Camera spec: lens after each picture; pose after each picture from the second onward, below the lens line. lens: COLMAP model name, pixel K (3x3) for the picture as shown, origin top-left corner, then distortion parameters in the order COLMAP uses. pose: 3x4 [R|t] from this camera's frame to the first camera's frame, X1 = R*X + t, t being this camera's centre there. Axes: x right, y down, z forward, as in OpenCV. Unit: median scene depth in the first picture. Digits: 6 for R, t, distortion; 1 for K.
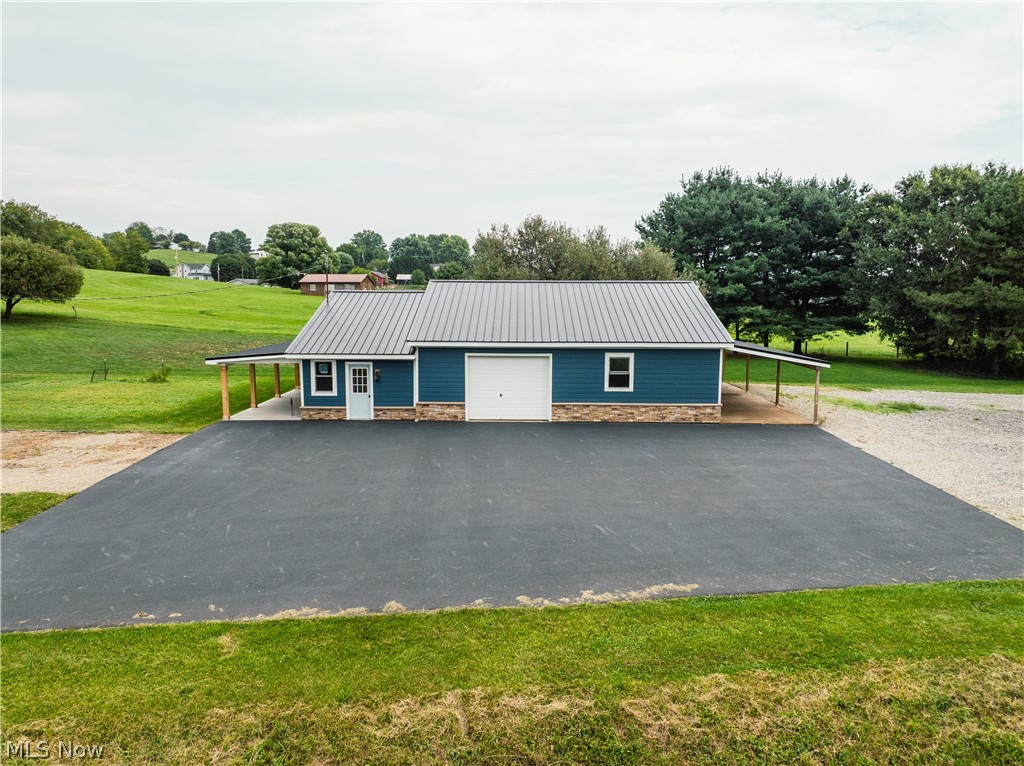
lens RADIAL K [[720.4, 0, 508.2], [0, 720.4, 382.1], [0, 0, 1]] dist [-0.035390, -0.003589]
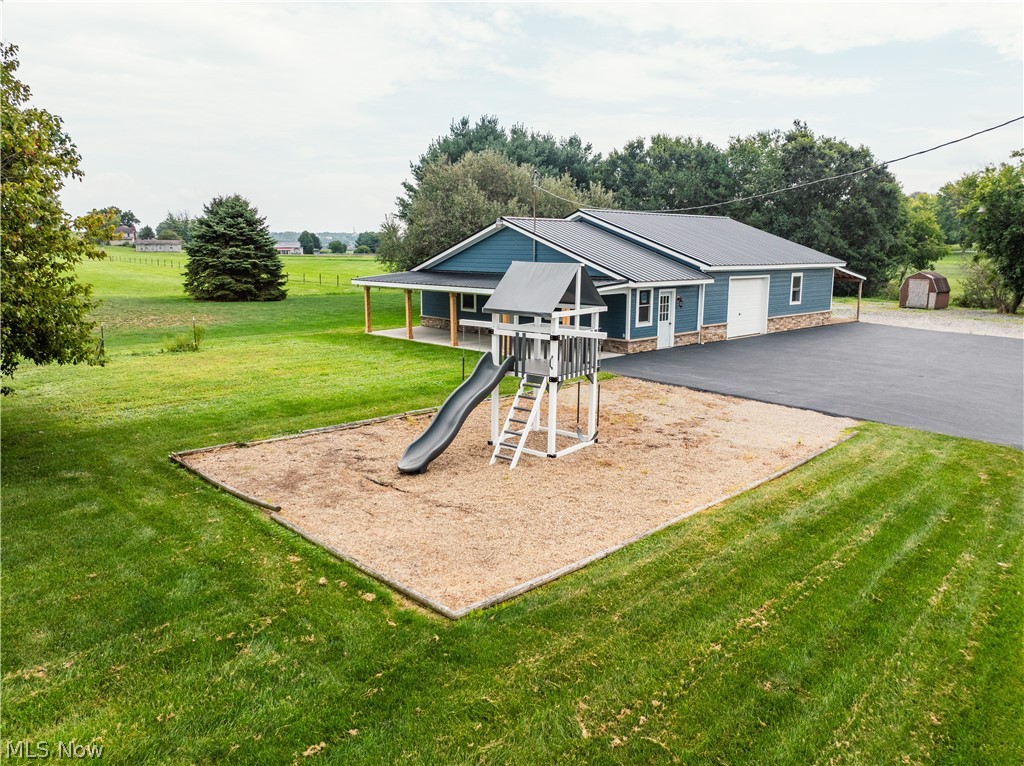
lens RADIAL K [[720.4, 0, 509.8], [0, 720.4, 383.6], [0, 0, 1]] dist [-0.035390, -0.003589]
pose [[0.732625, -0.129610, 0.668178, -1.025747], [0.085473, 0.991450, 0.098600, -0.014743], [-0.675245, -0.015126, 0.737439, 0.422318]]
